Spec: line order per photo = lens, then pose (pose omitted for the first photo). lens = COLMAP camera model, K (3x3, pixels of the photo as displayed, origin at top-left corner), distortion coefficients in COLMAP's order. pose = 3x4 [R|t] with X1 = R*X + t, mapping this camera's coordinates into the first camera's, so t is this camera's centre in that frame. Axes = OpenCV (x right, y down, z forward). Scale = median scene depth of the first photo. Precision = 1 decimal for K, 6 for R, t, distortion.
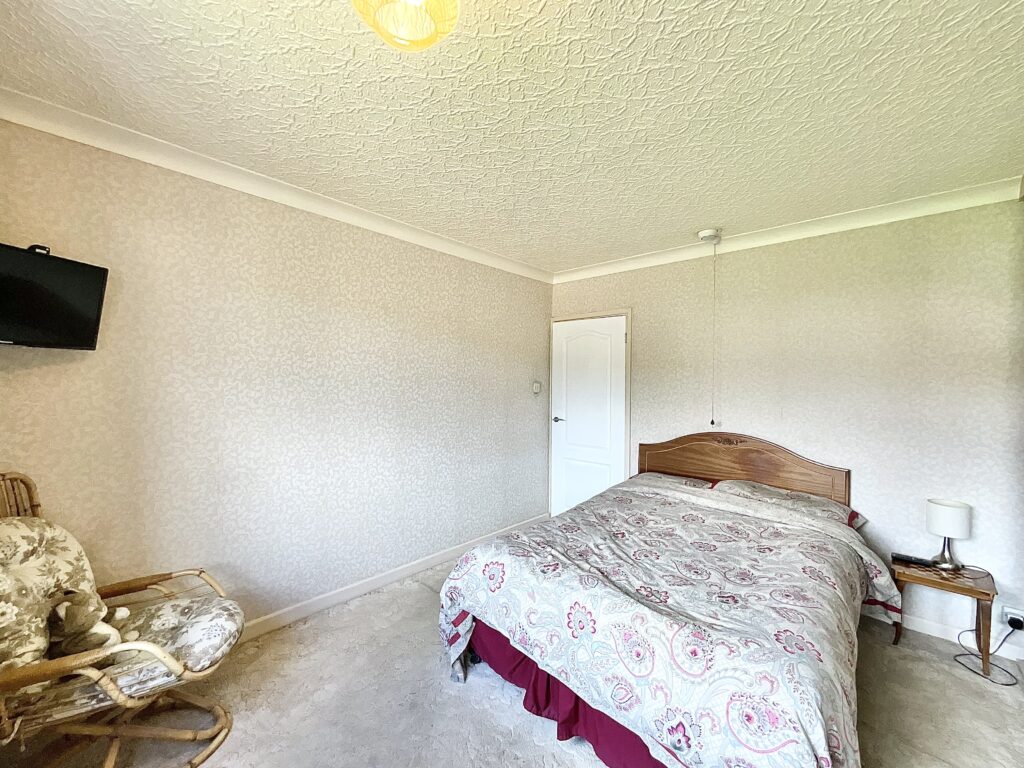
lens RADIAL K [[418.1, 0, 495.1], [0, 418.1, 381.1], [0, 0, 1]] dist [-0.000570, -0.000153]
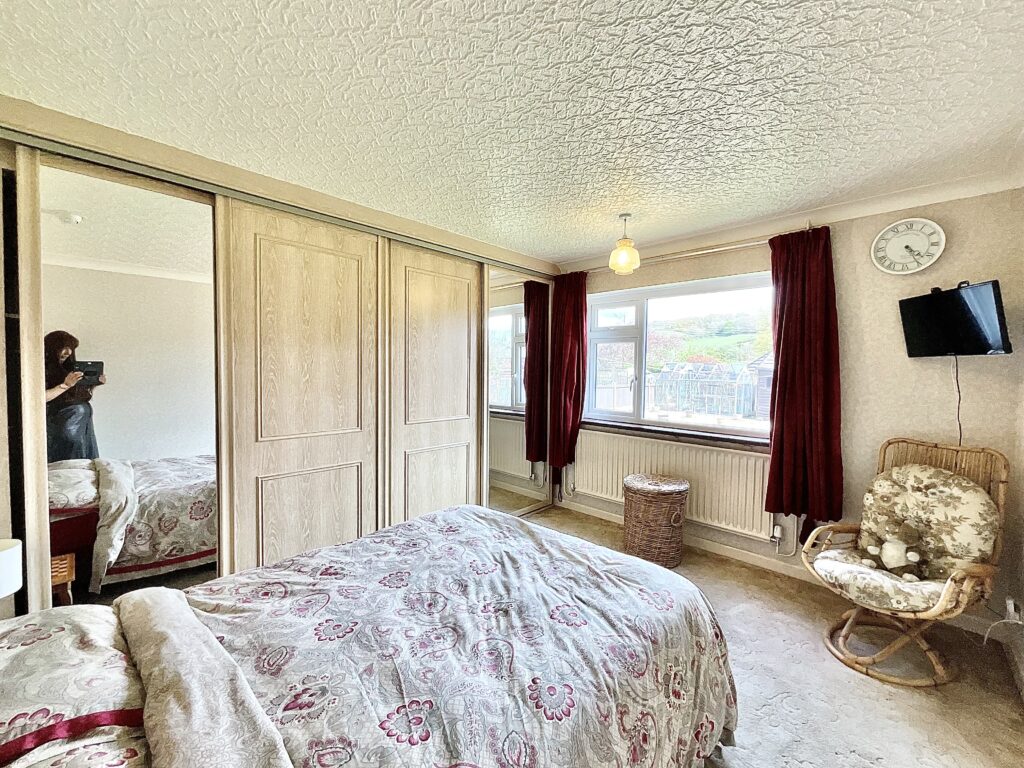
lens RADIAL K [[413.4, 0, 515.8], [0, 413.4, 386.4], [0, 0, 1]] dist [0.000675, 0.000597]
pose [[-0.999234, -0.024227, -0.030720, 0.307273], [-0.026070, 0.997792, 0.061085, -0.015435], [0.029173, 0.061839, -0.997660, 1.729809]]
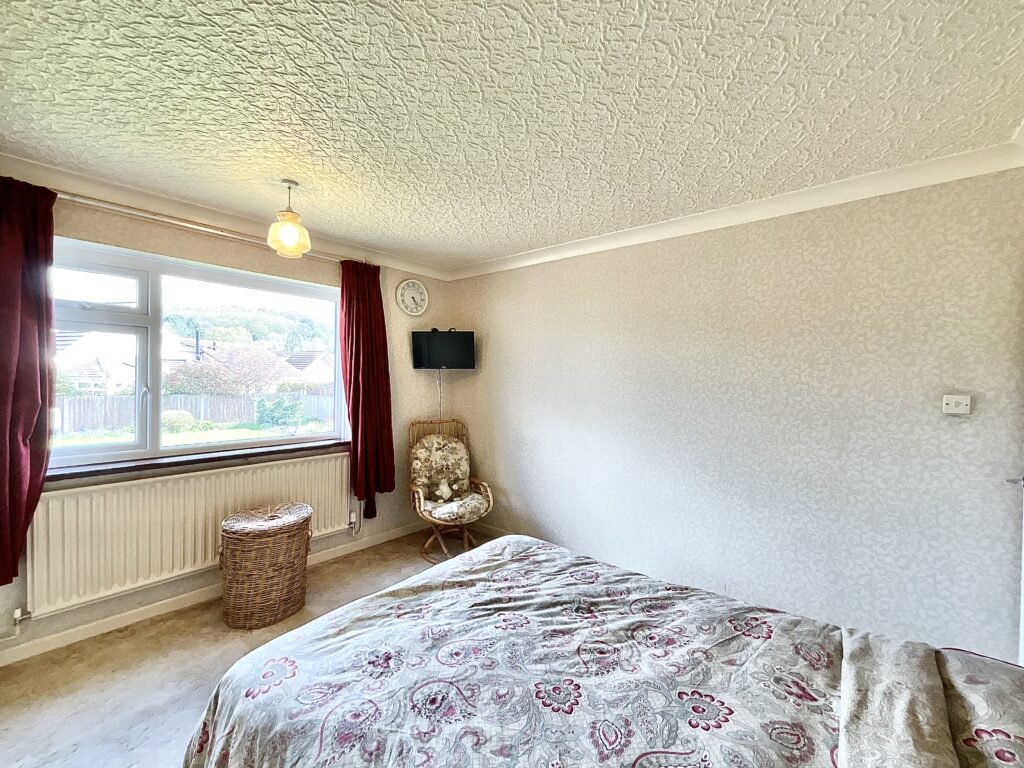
lens RADIAL K [[407.2, 0, 515.3], [0, 407.2, 381.8], [0, 0, 1]] dist [-0.003469, -0.000572]
pose [[0.079602, -0.008014, -0.996795, 0.995460], [-0.025109, 0.999634, -0.010042, 0.010491], [0.996510, 0.025828, 0.079371, 0.883492]]
